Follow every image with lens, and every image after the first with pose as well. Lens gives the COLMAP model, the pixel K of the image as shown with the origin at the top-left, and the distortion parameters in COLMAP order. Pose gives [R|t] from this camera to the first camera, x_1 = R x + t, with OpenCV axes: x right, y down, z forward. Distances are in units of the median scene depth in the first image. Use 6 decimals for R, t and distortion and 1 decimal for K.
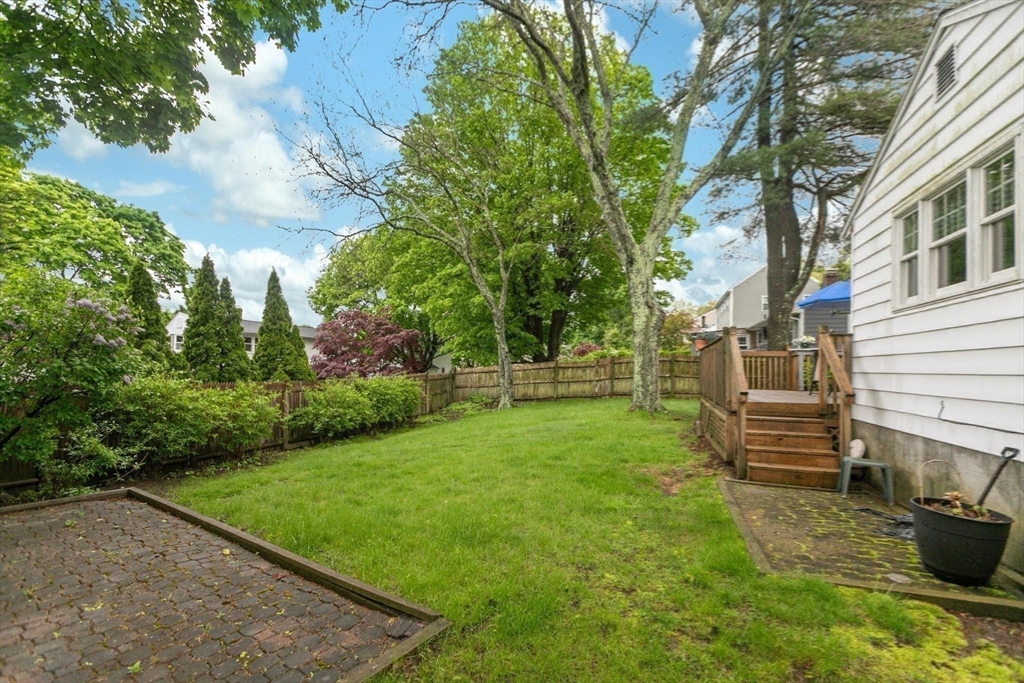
lens RADIAL K [[458.4, 0, 522.8], [0, 458.4, 358.8], [0, 0, 1]] dist [0.001672, -0.000984]
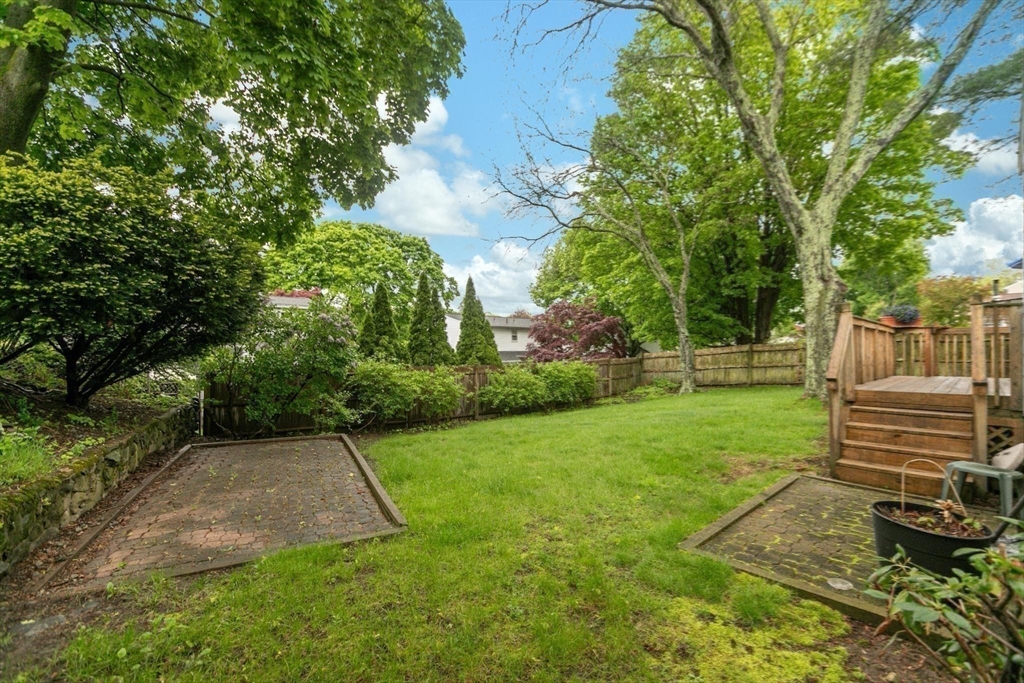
lens RADIAL K [[458.4, 0, 537.8], [0, 458.4, 341.8], [0, 0, 1]] dist [0.001672, -0.000984]
pose [[0.880274, -0.022547, -0.473929, 0.206660], [0.020810, 0.999744, -0.008910, -0.000602], [0.474009, -0.002020, 0.880518, -0.021066]]
